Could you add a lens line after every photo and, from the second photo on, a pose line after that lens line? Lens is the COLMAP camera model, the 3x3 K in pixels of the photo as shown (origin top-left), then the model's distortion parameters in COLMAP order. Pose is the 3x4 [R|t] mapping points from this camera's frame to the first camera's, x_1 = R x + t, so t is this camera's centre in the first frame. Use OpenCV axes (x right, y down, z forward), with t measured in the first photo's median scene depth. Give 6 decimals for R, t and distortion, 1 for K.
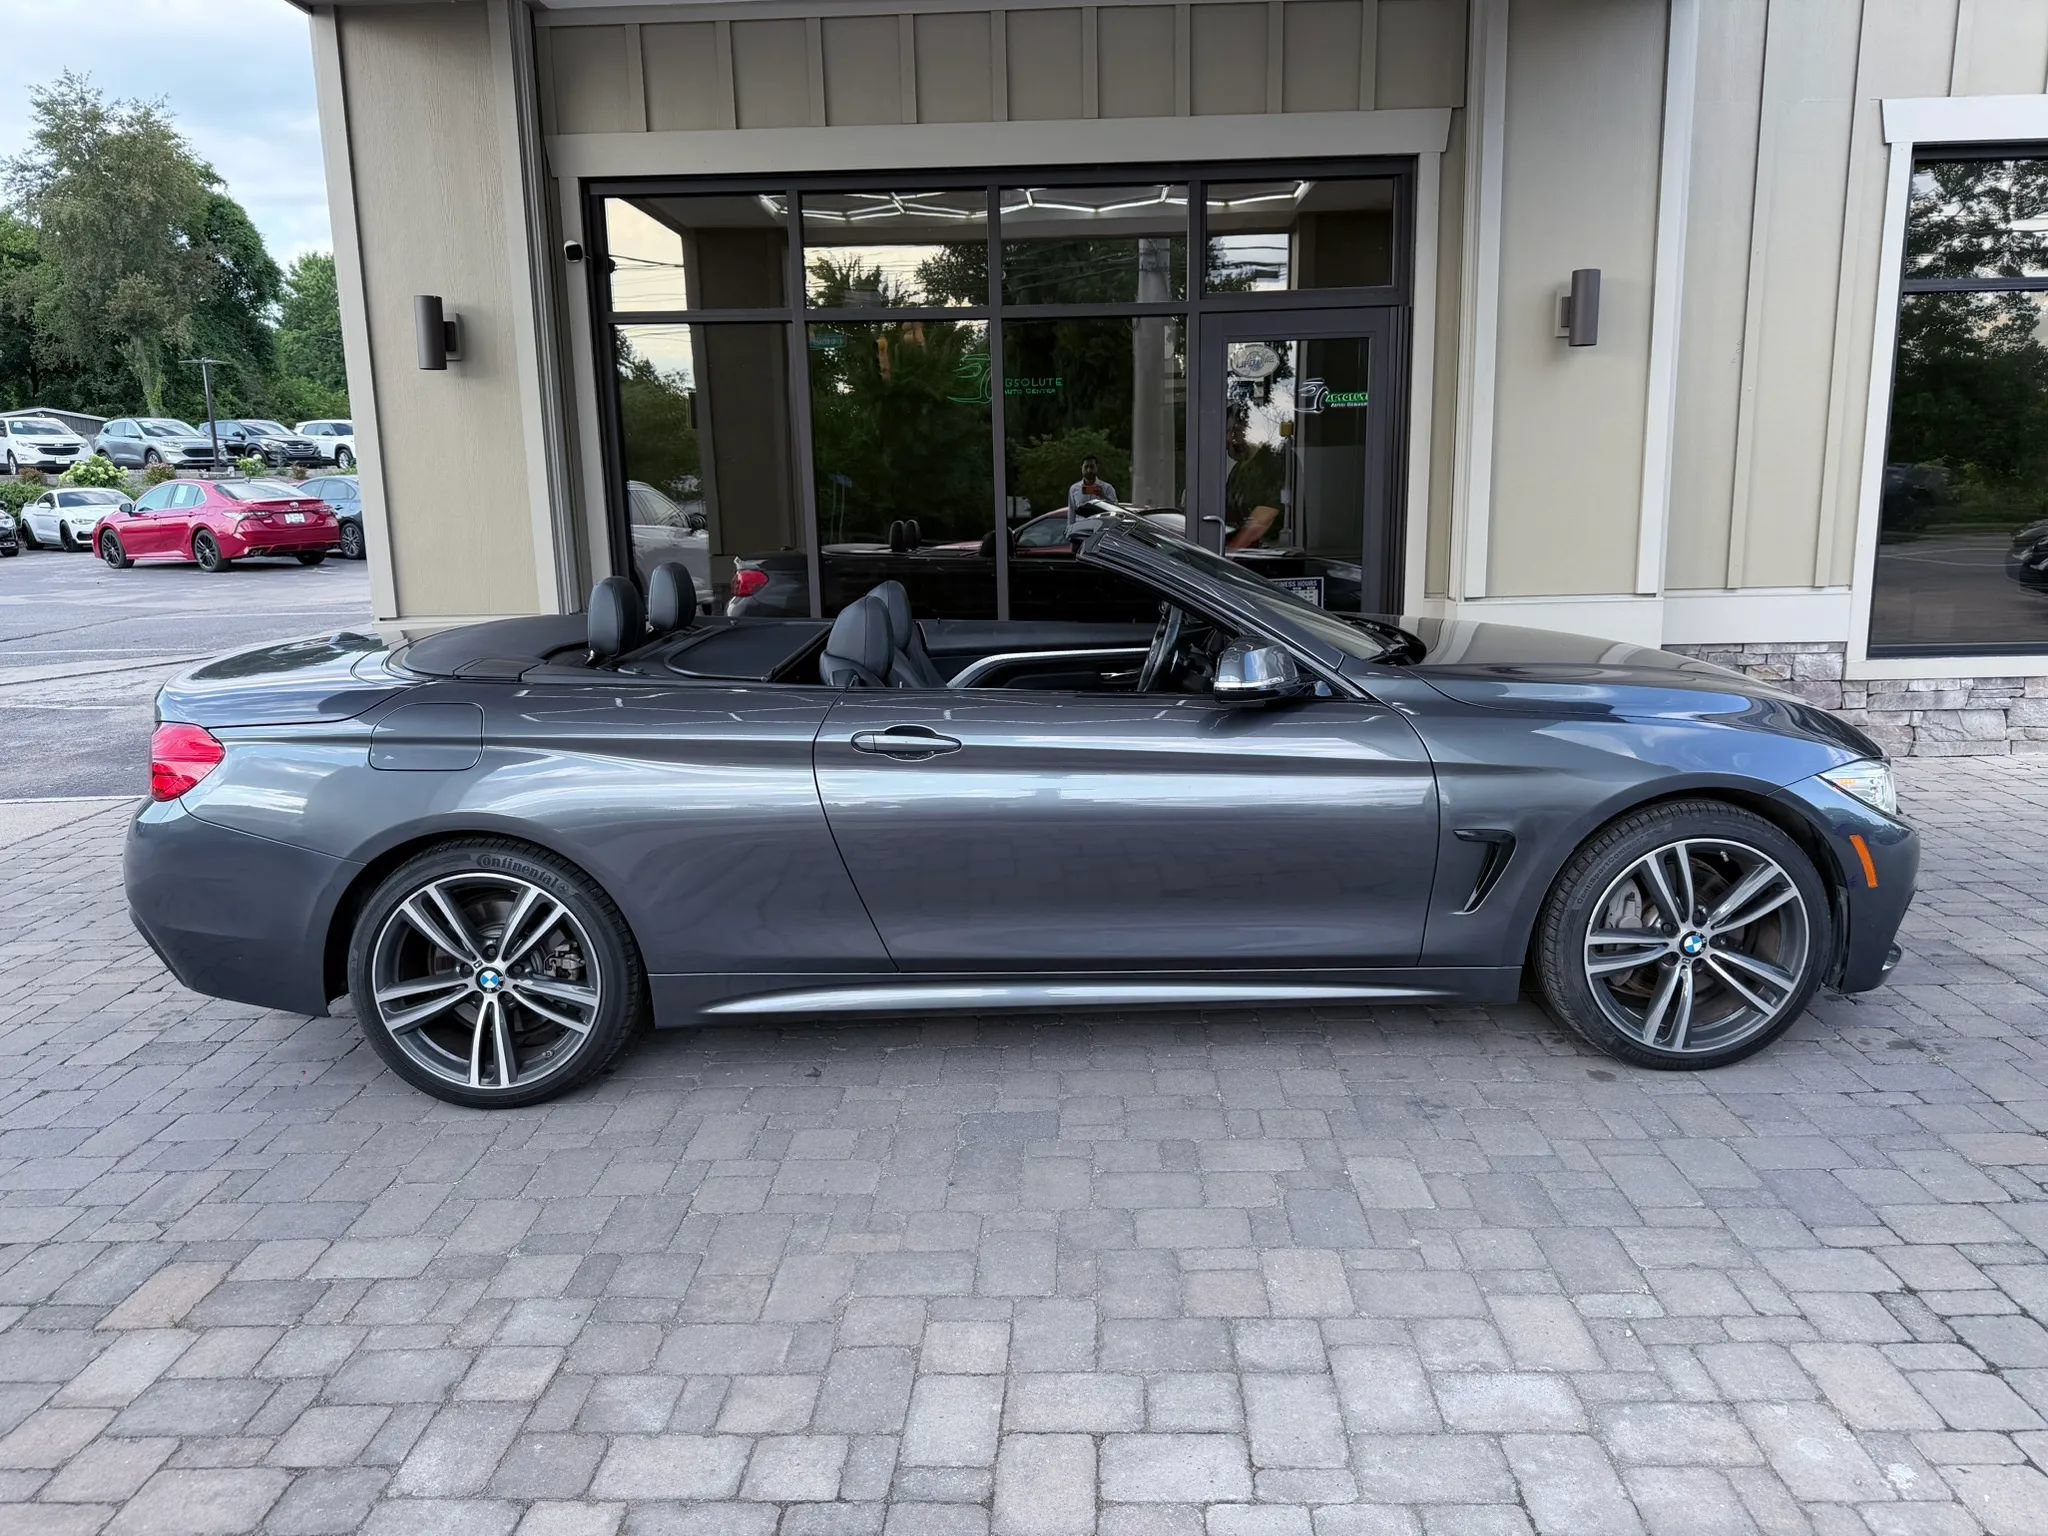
lens RADIAL K [[1443.2, 0, 1025.2], [0, 1443.2, 768.5], [0, 0, 1]] dist [0.001740, -0.004223]
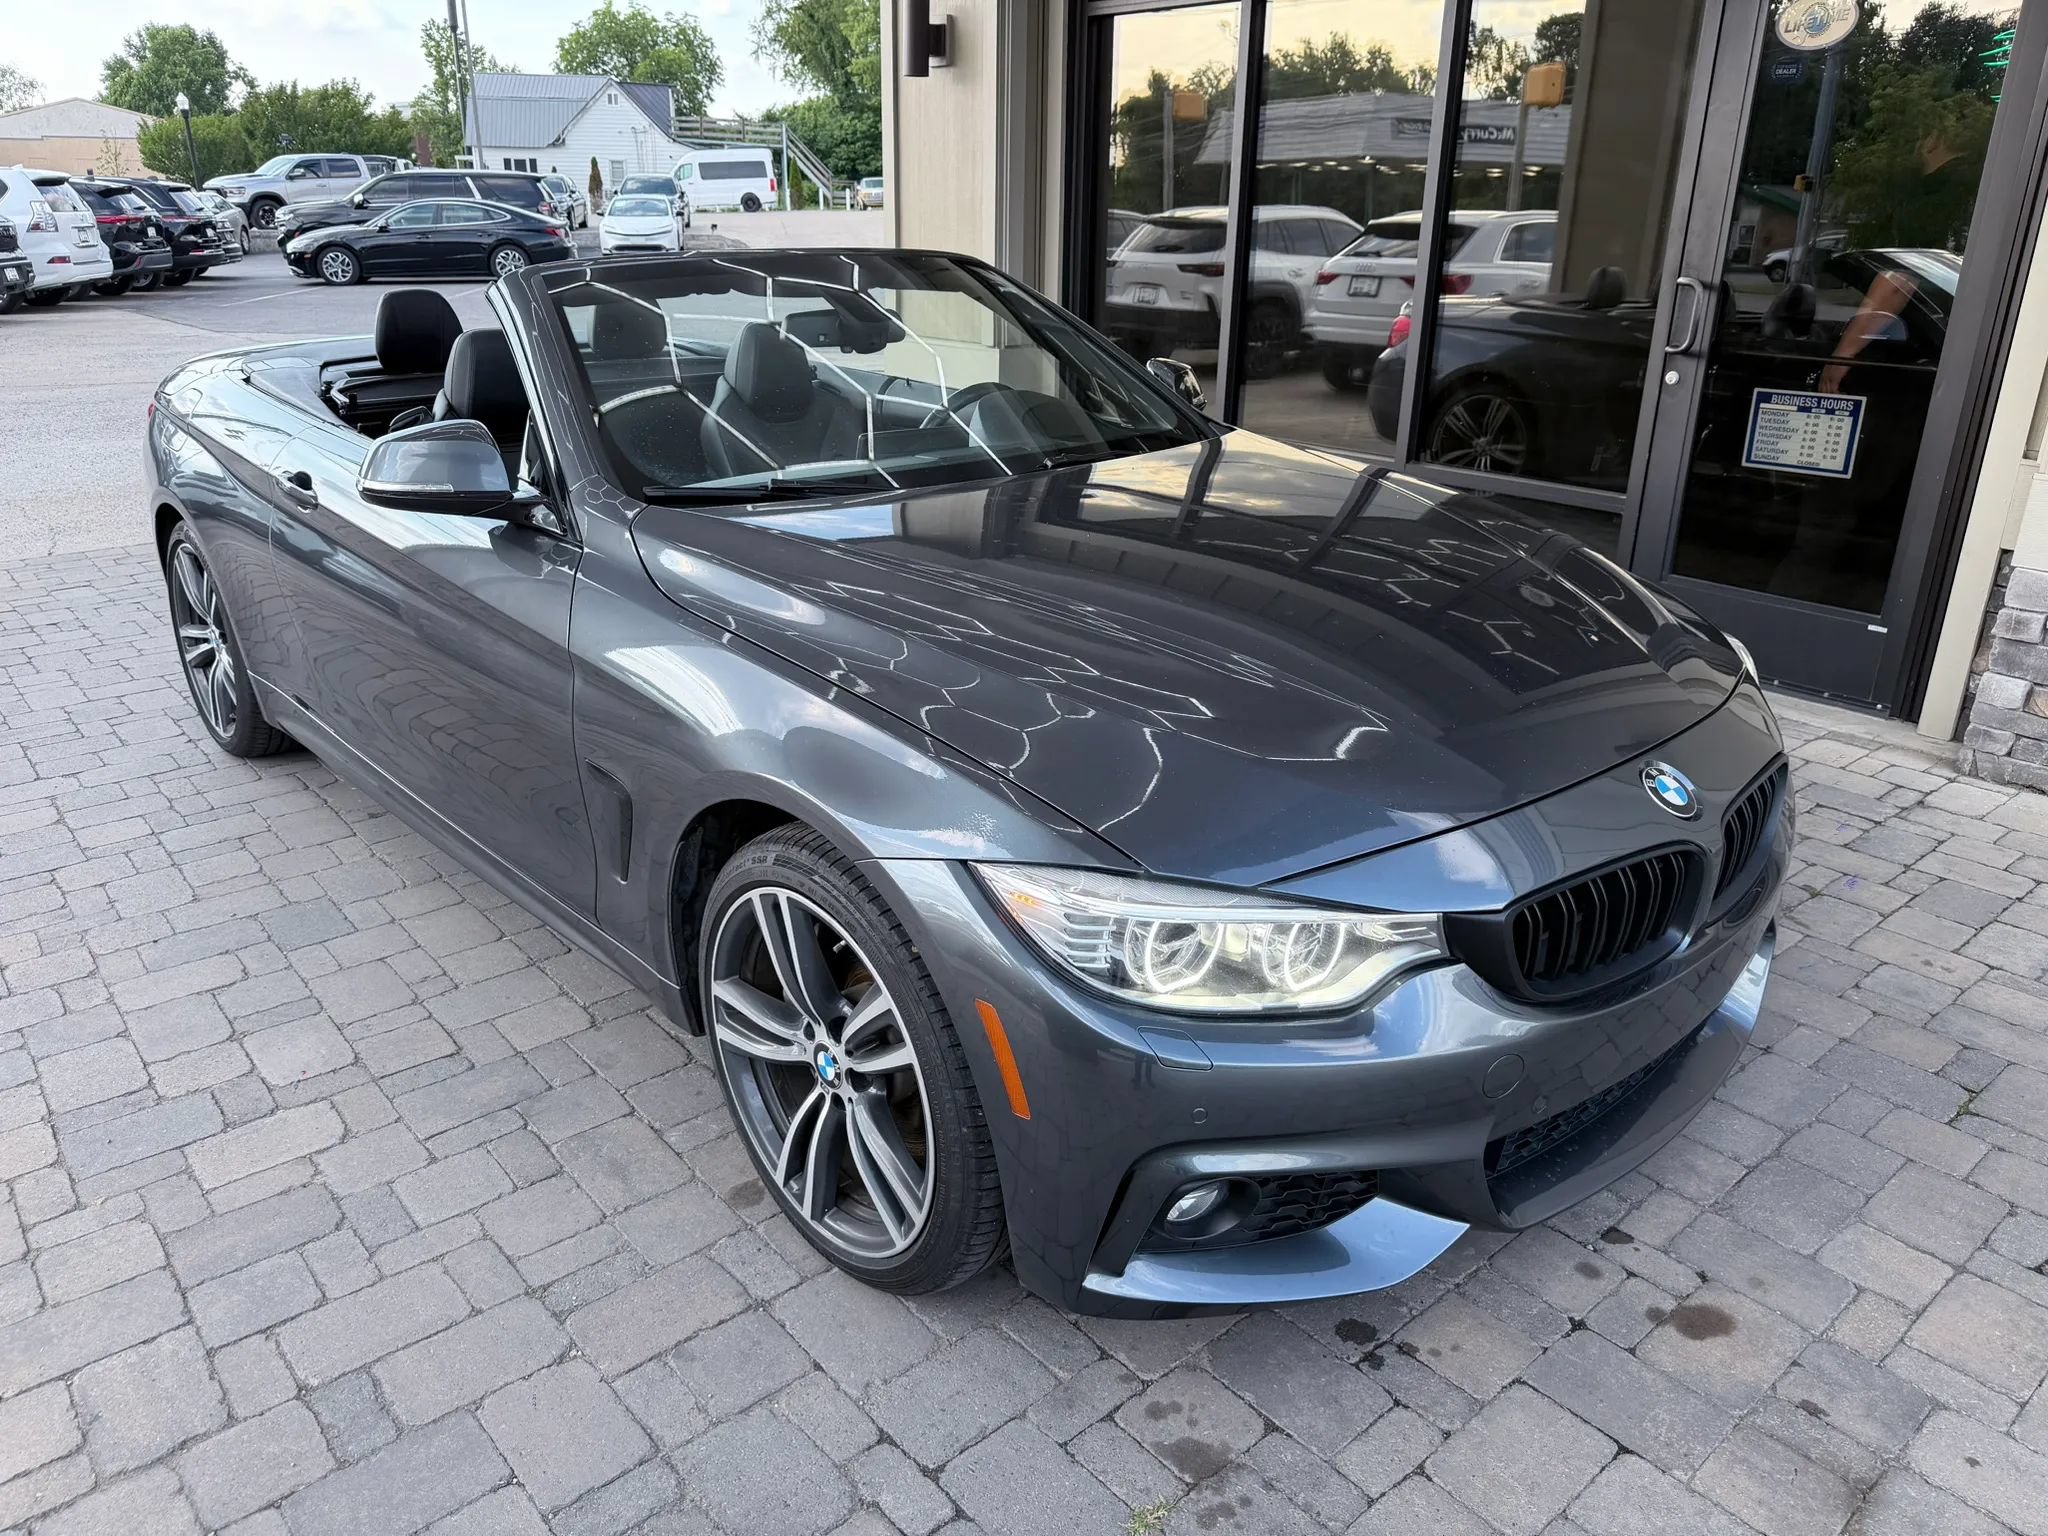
lens RADIAL K [[1443.2, 0, 1025.2], [0, 1443.2, 768.5], [0, 0, 1]] dist [0.001740, -0.004223]
pose [[0.676228, 0.294755, -0.675156, 0.888322], [-0.174911, 0.954502, 0.241522, -0.148607], [0.715627, -0.045231, 0.697016, 0.673929]]
